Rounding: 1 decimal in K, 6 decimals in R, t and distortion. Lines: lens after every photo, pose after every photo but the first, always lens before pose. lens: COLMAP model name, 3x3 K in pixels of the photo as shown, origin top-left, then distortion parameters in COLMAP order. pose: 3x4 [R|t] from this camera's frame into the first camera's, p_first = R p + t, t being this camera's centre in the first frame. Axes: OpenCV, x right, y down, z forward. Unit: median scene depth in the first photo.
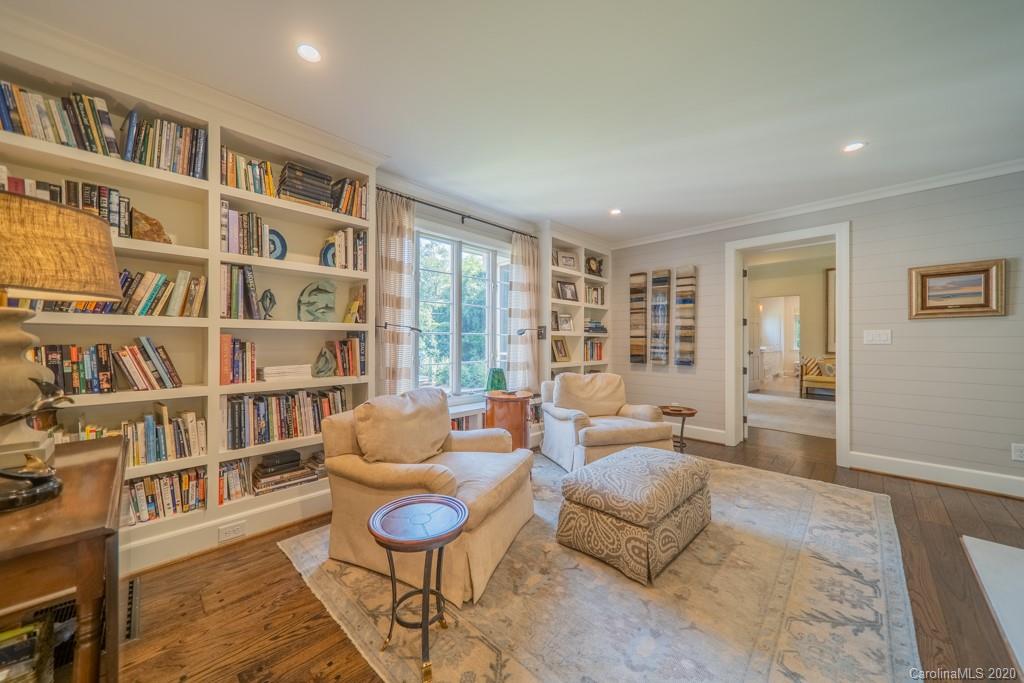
lens RADIAL K [[361.6, 0, 510.8], [0, 361.6, 340.9], [0, 0, 1]] dist [0.006950, -0.000076]
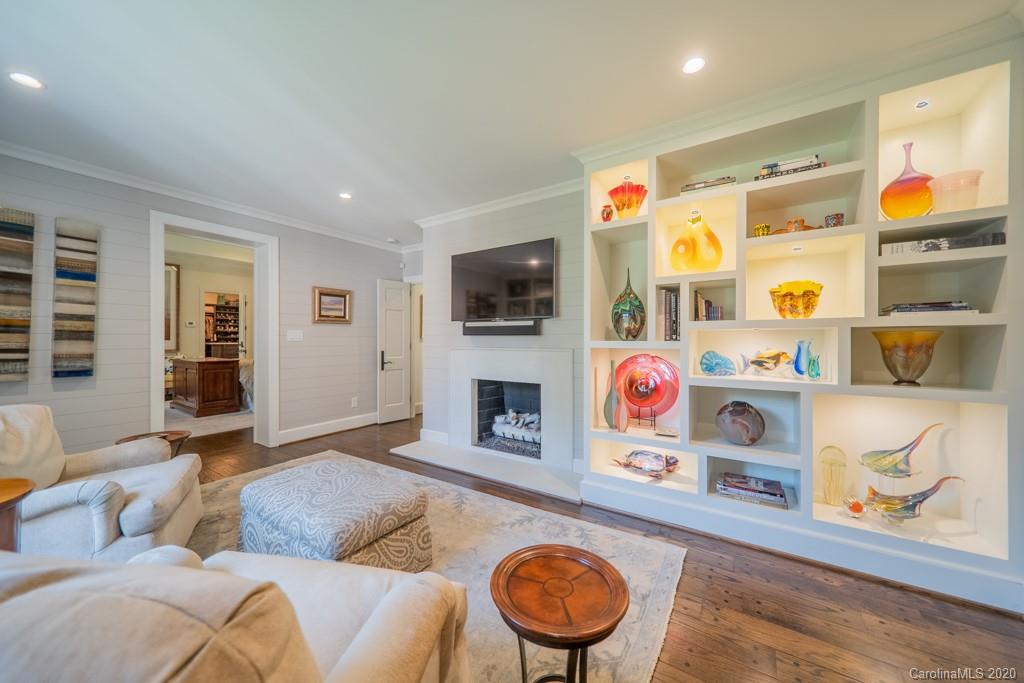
lens RADIAL K [[361.6, 0, 510.8], [0, 361.6, 340.9], [0, 0, 1]] dist [0.006950, -0.000076]
pose [[-0.187256, -0.005320, 0.982297, -0.408438], [-0.002717, 0.999984, 0.004898, -0.001113], [-0.982307, -0.001752, -0.187268, 0.533558]]
